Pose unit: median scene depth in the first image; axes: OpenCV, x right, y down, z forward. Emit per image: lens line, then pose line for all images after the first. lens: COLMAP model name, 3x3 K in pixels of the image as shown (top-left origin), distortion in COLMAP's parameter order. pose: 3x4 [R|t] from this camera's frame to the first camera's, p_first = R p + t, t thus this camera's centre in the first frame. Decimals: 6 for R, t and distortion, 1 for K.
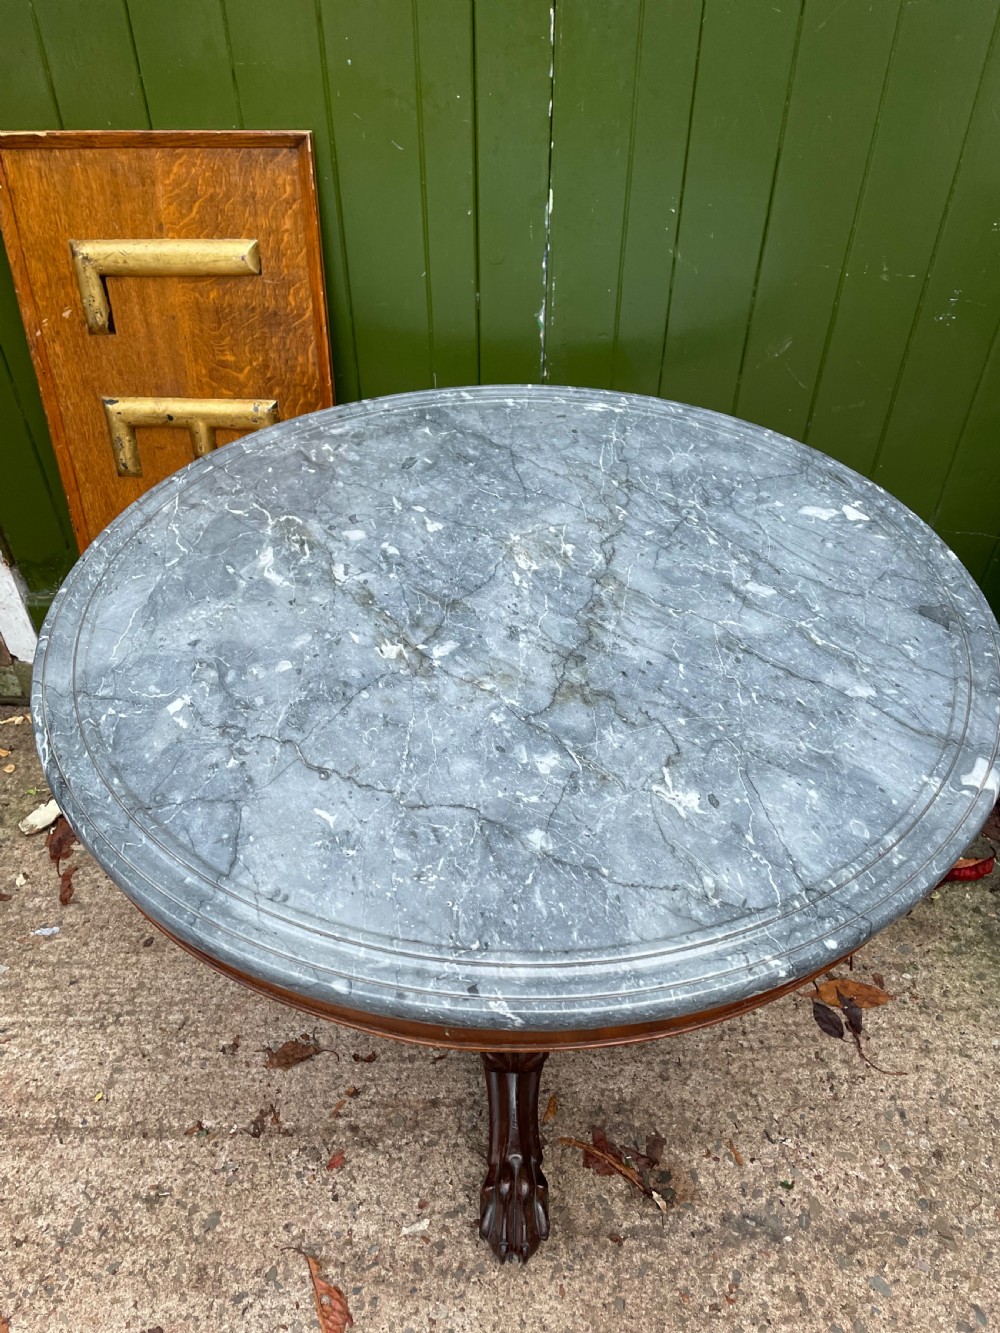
lens RADIAL K [[1016.1, 0, 490.2], [0, 1016.1, 662.0], [0, 0, 1]] dist [0.067635, -0.091189]
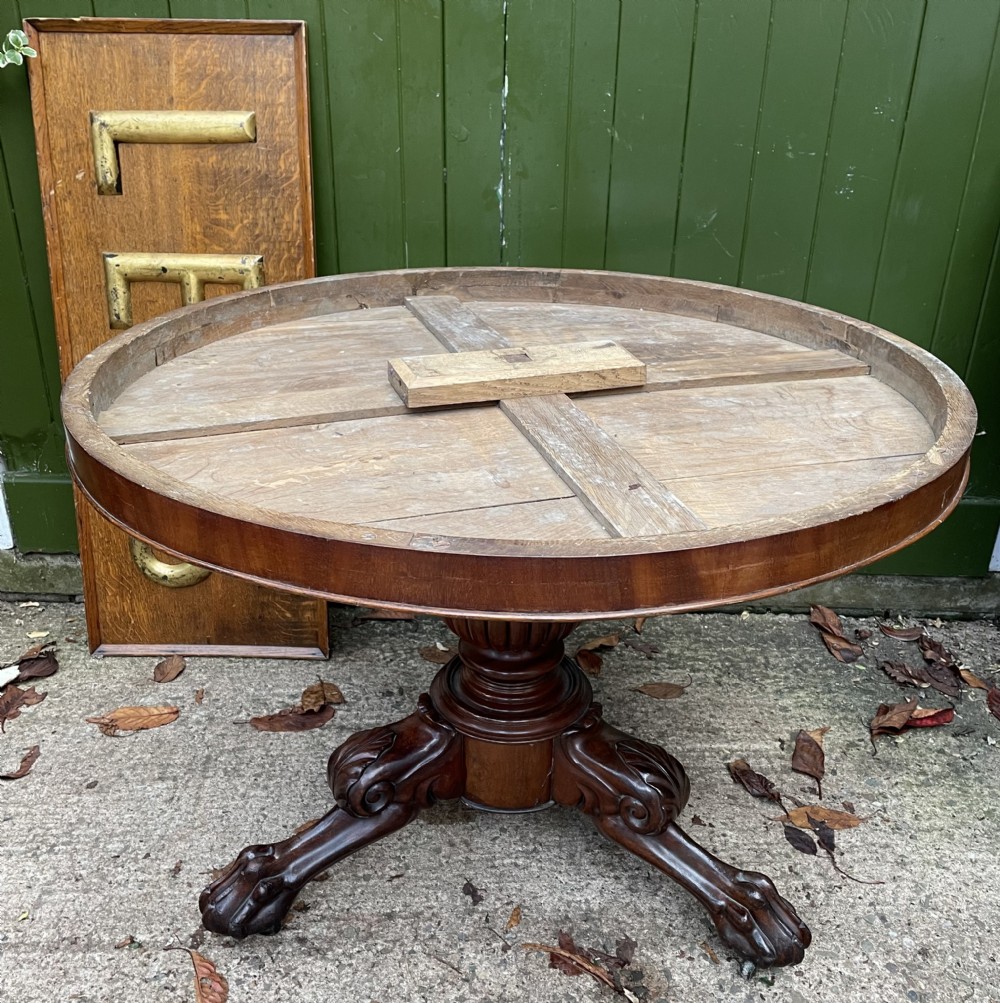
lens RADIAL K [[1021.0, 0, 504.6], [0, 1021.0, 499.9], [0, 0, 1]] dist [0.027302, 0.000000]
pose [[0.999081, 0.005114, 0.042554, 0.008536], [0.006924, 0.960556, -0.278001, 0.333580], [-0.042297, 0.278040, 0.959638, -0.006247]]
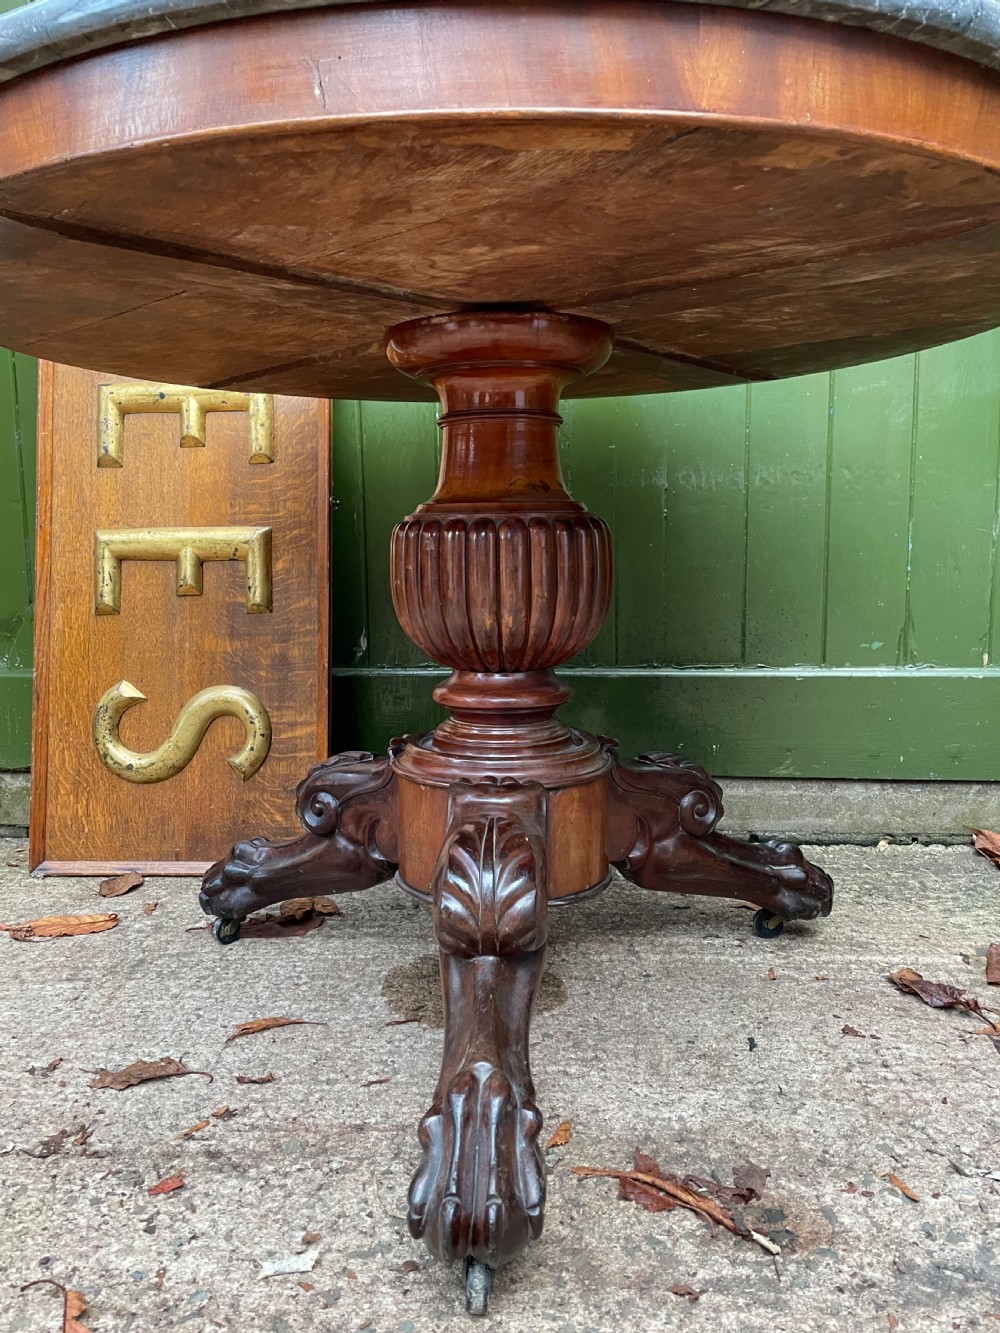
lens RADIAL K [[1016.1, 0, 491.1], [0, 1016.1, 653.8], [0, 0, 1]] dist [0.067635, -0.091189]
pose [[0.998752, -0.003927, -0.049795, 0.050901], [-0.025154, 0.821735, -0.569314, 0.549632], [0.043154, 0.569856, 0.820611, 0.383275]]
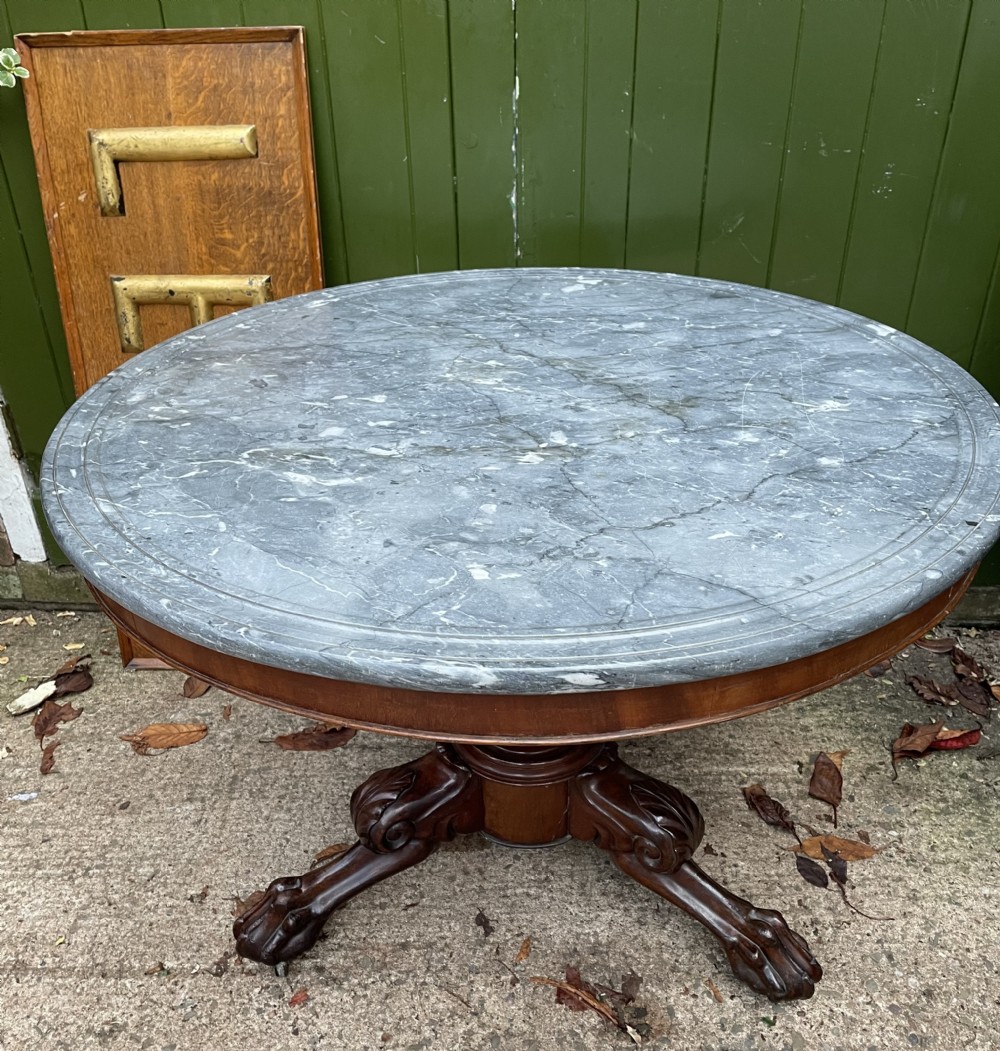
lens RADIAL K [[1019.4, 0, 499.7], [0, 1019.4, 550.2], [0, 0, 1]] dist [0.029304, 0.000000]
pose [[0.999850, -0.004431, -0.016759, 0.055045], [0.001532, 0.985585, -0.169172, 0.230244], [0.017267, 0.169121, 0.985444, -0.015437]]
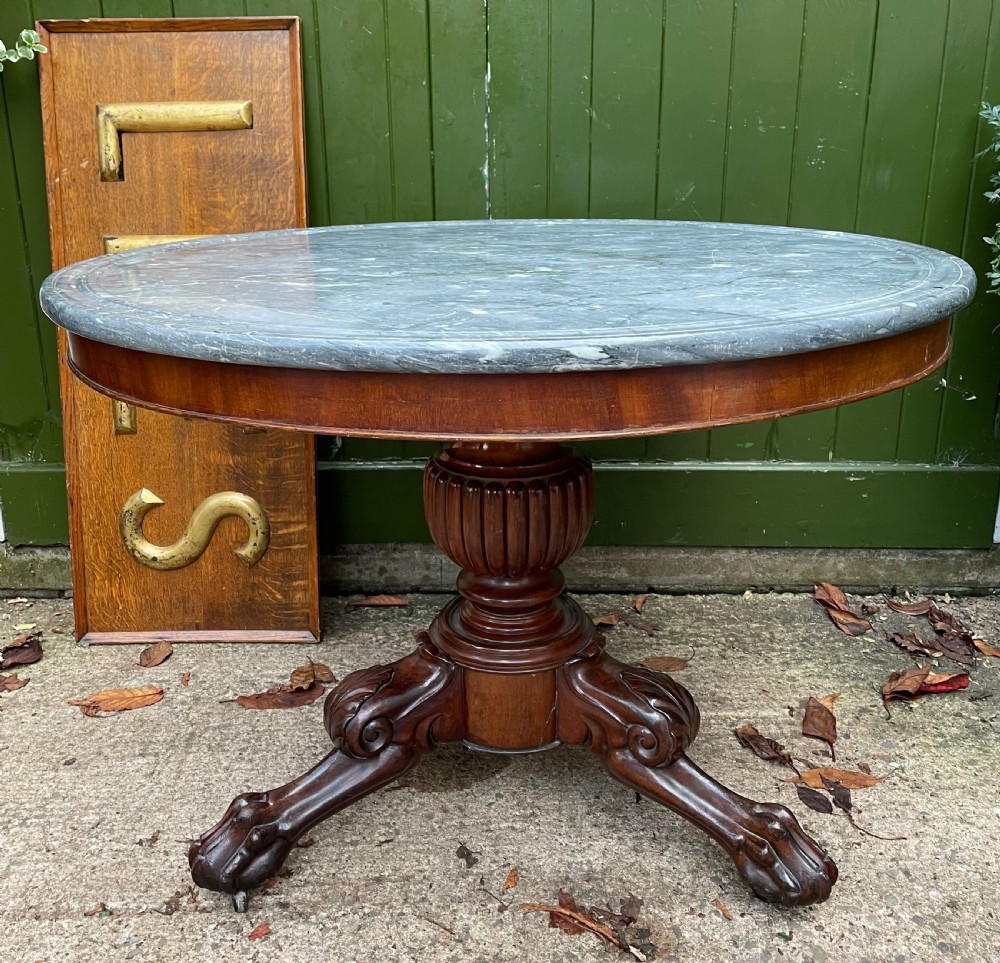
lens RADIAL K [[1025.6, 0, 501.0], [0, 1025.6, 416.0], [0, 0, 1]] dist [0.026173, 0.000000]
pose [[0.999371, -0.011678, 0.033490, 0.025970], [0.024732, 0.906254, -0.422010, 0.454915], [-0.025422, 0.422573, 0.905972, 0.034059]]
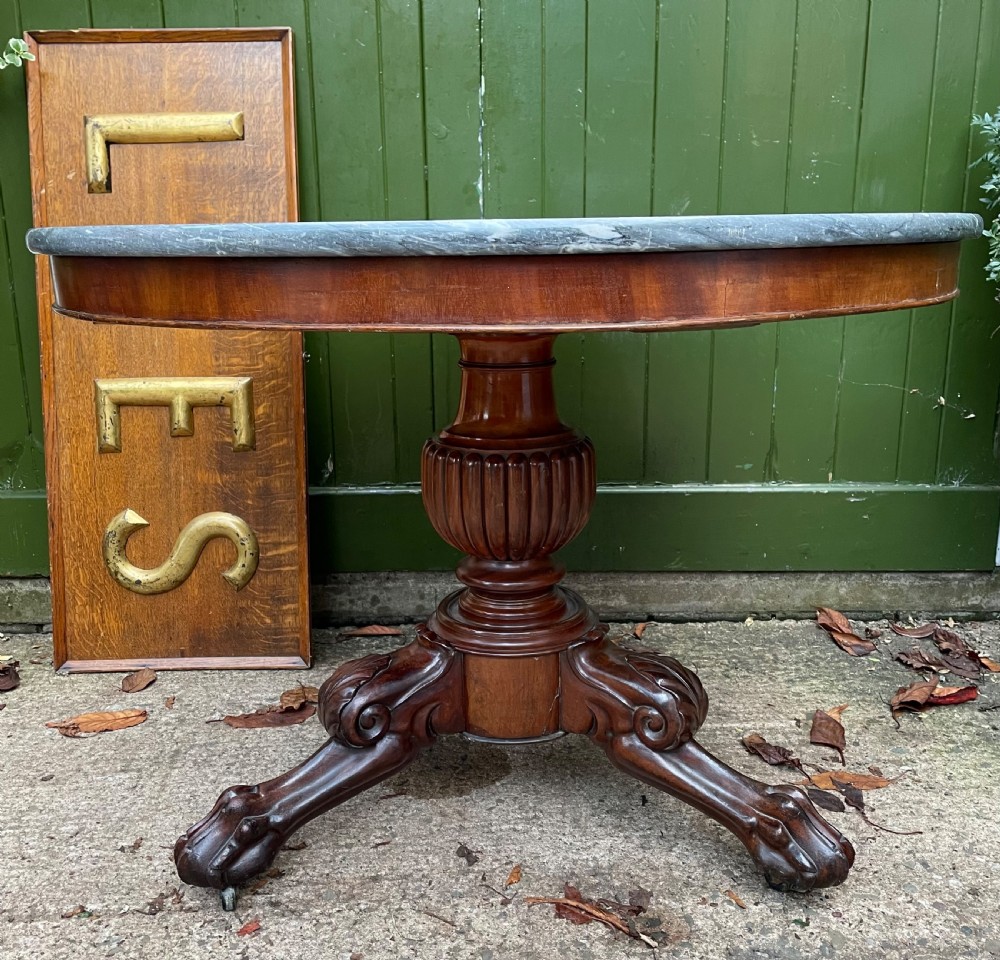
lens RADIAL K [[1025.6, 0, 512.5], [0, 1025.6, 475.2], [0, 0, 1]] dist [0.026173, 0.000000]
pose [[0.998194, -0.015625, 0.058009, 0.014272], [0.040844, 0.884598, -0.464561, 0.544455], [-0.044056, 0.466092, 0.883639, 0.106854]]
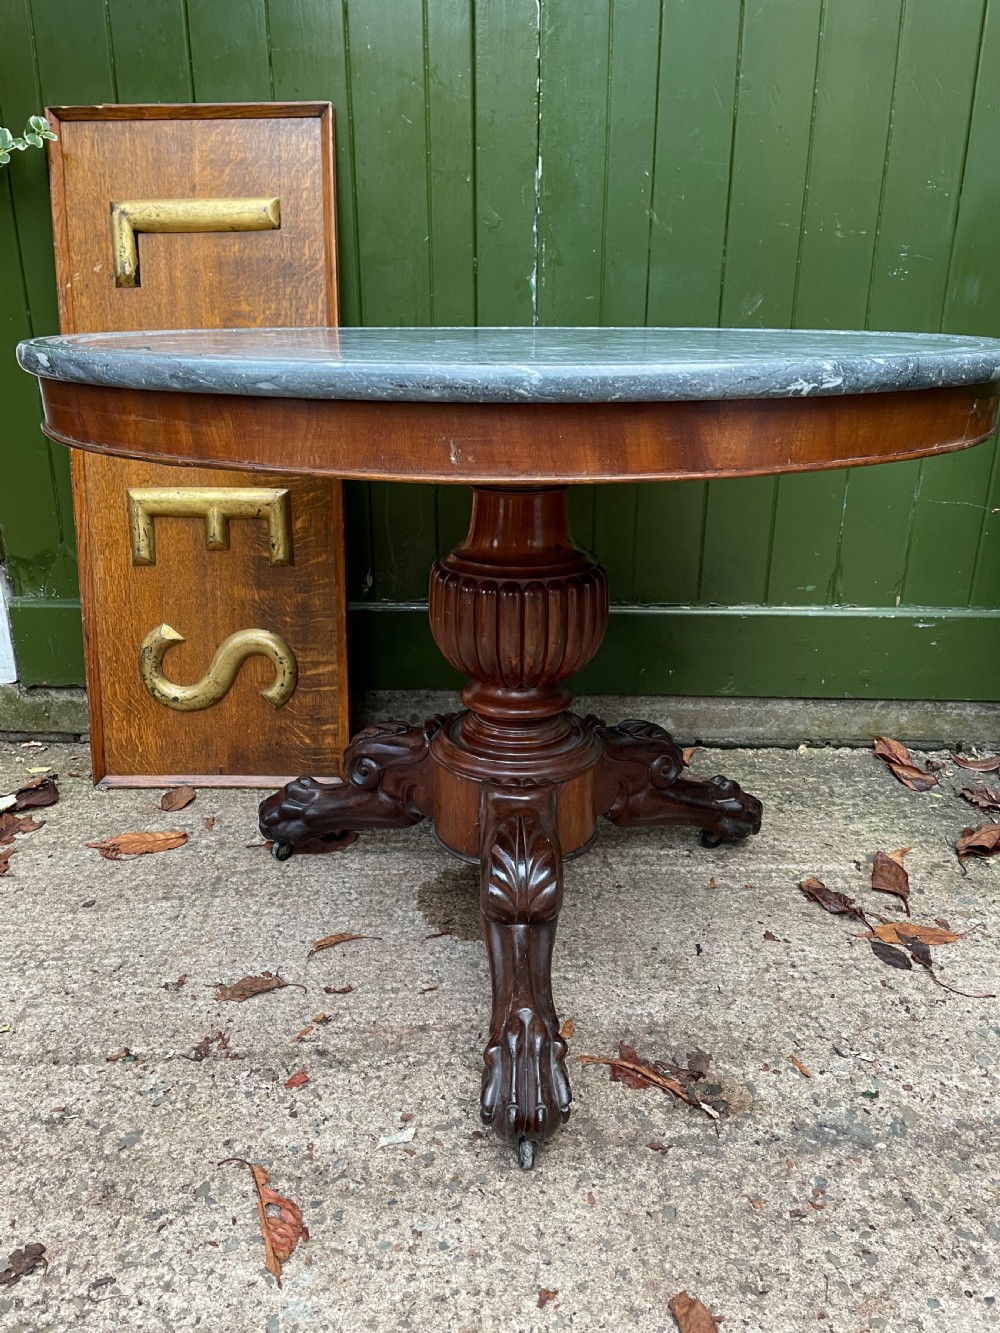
lens RADIAL K [[1016.1, 0, 495.8], [0, 1016.1, 654.7], [0, 0, 1]] dist [0.067635, -0.091189]
pose [[0.999810, -0.000917, 0.019469, -0.012336], [0.008162, 0.926793, -0.375483, 0.470266], [-0.017699, 0.375571, 0.926625, 0.142728]]
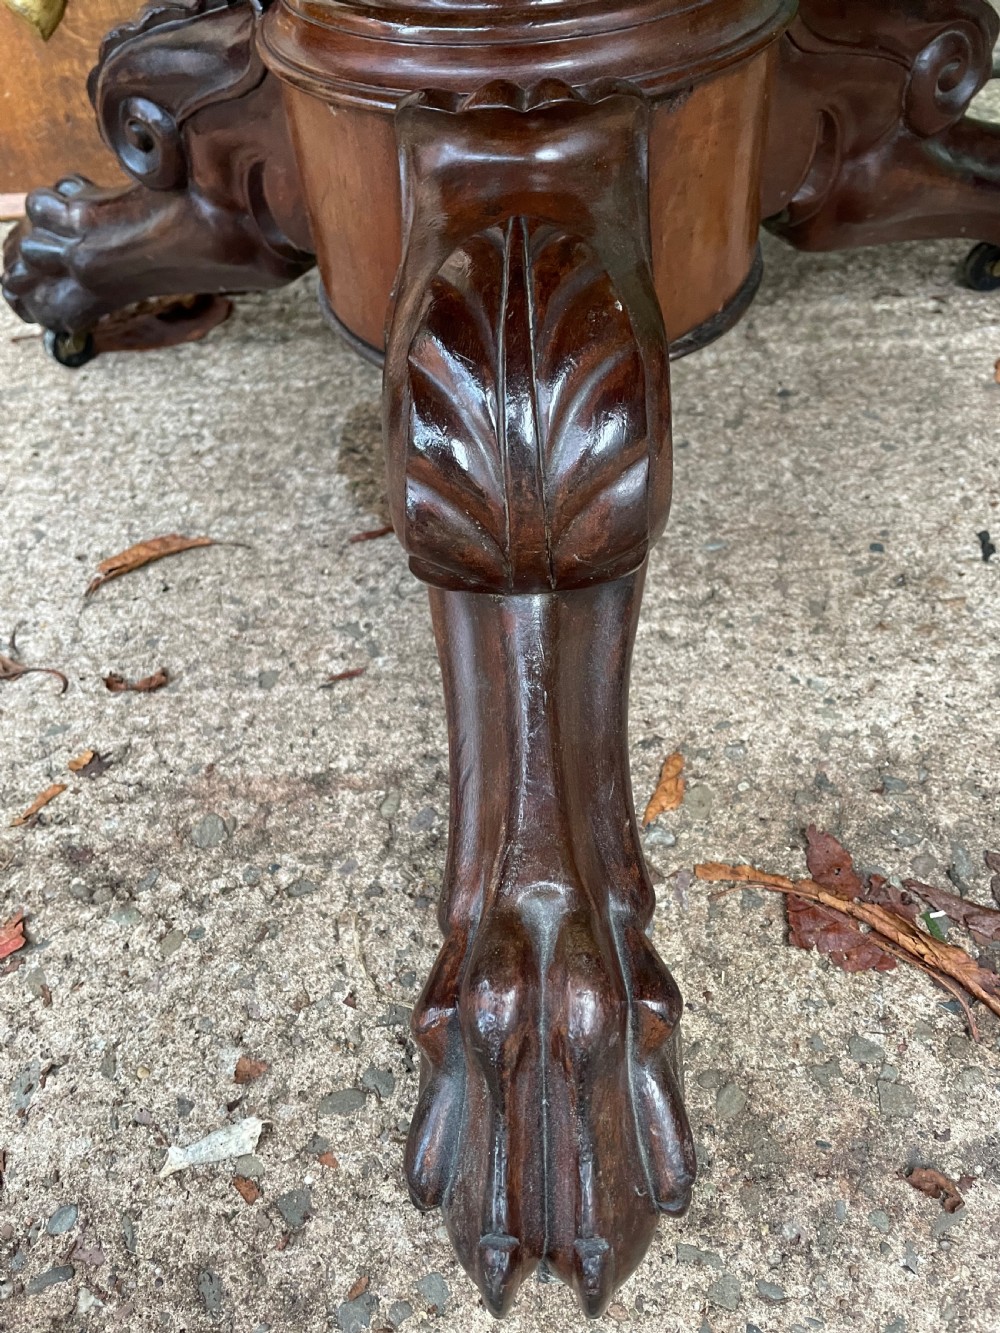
lens RADIAL K [[1033.8, 0, 495.3], [0, 1033.8, 658.1], [0, 0, 1]] dist [0.075203, -0.105519]
pose [[0.996933, -0.036829, -0.069056, 0.029011], [0.045495, 0.990673, 0.128439, 0.355009], [0.063682, -0.131187, 0.989310, 0.684008]]
